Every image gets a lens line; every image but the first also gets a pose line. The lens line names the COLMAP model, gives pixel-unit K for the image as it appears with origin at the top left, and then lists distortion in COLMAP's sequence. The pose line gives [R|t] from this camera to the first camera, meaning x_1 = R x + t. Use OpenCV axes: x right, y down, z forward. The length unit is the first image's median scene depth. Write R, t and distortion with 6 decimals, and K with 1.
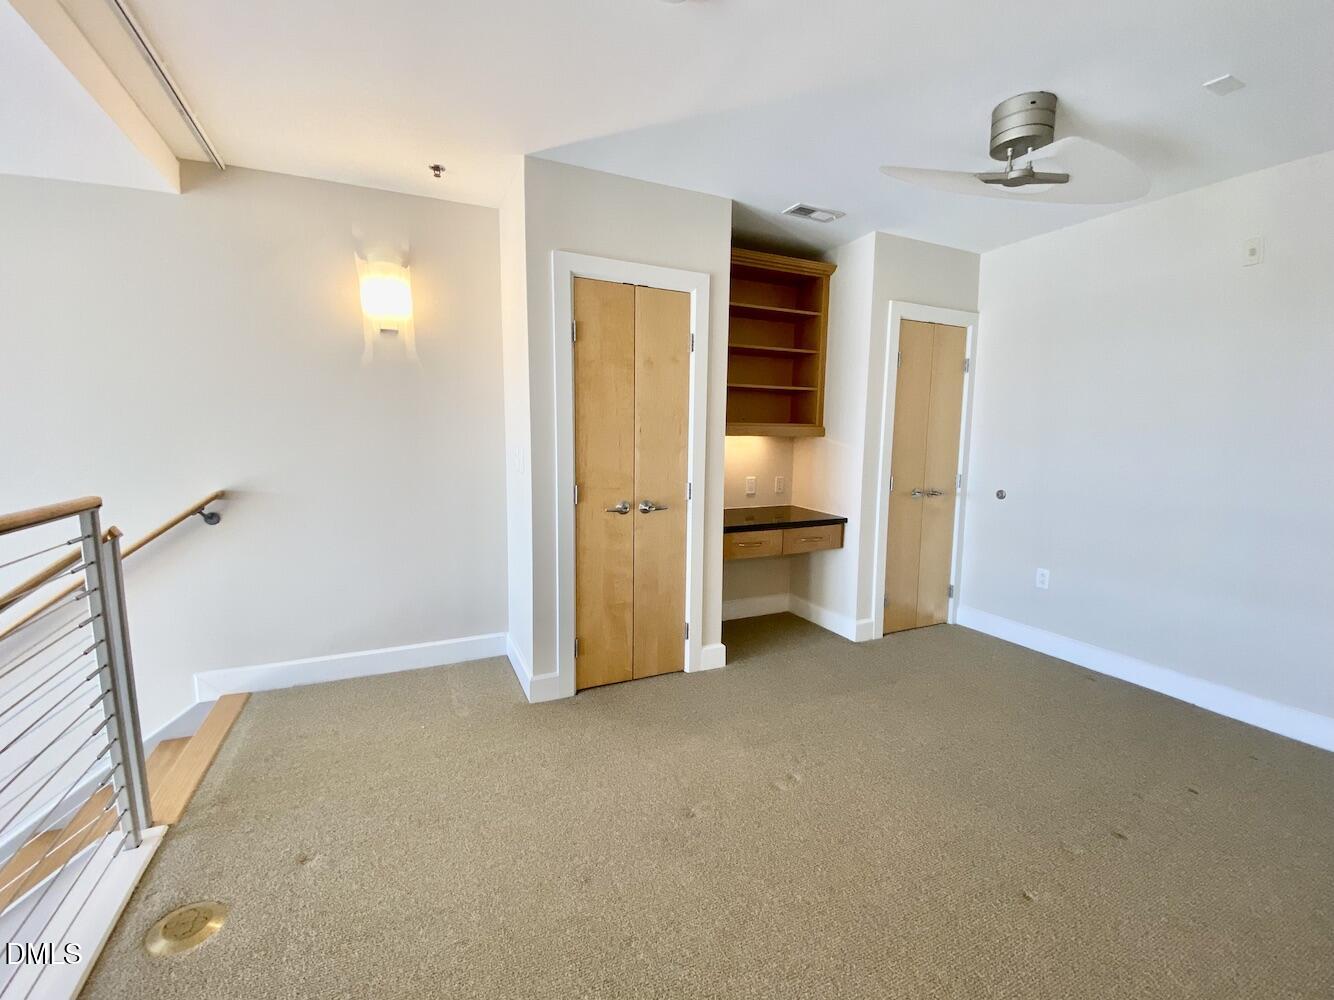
lens RADIAL K [[578.2, 0, 667.3], [0, 578.2, 502.4], [0, 0, 1]] dist [0.000573, -0.004471]
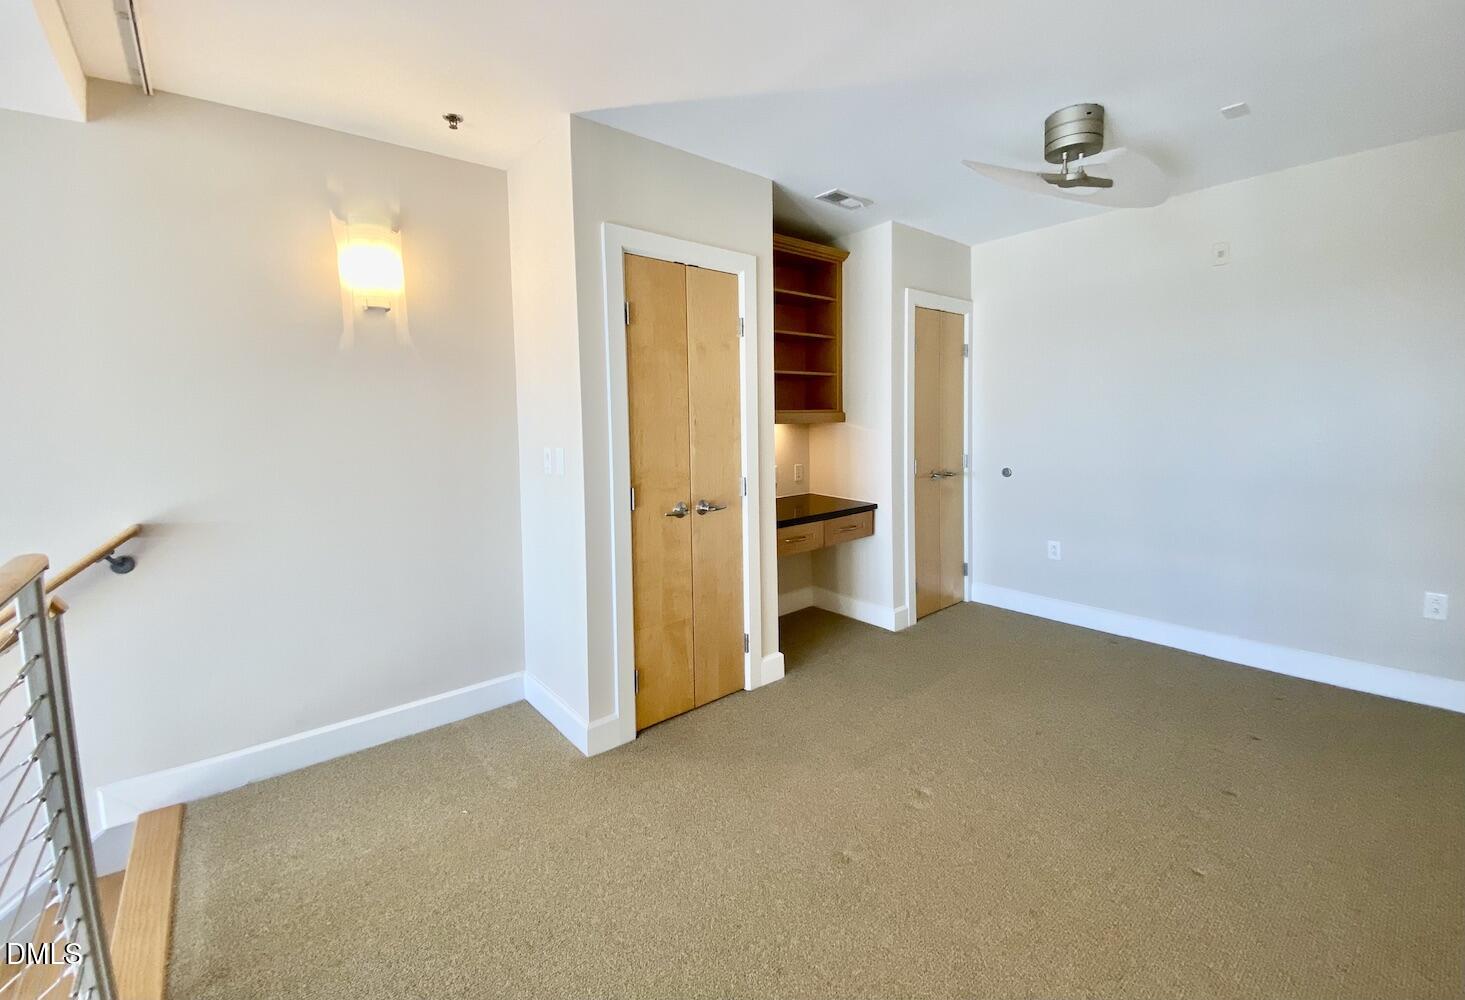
lens RADIAL K [[608.2, 0, 741.1], [0, 608.2, 451.1], [0, 0, 1]] dist [-0.003439, -0.005061]
pose [[0.965517, -0.042043, 0.256924, -0.220812], [0.058604, 0.996645, -0.057142, -0.022726], [-0.253660, 0.070228, 0.964741, 0.075360]]
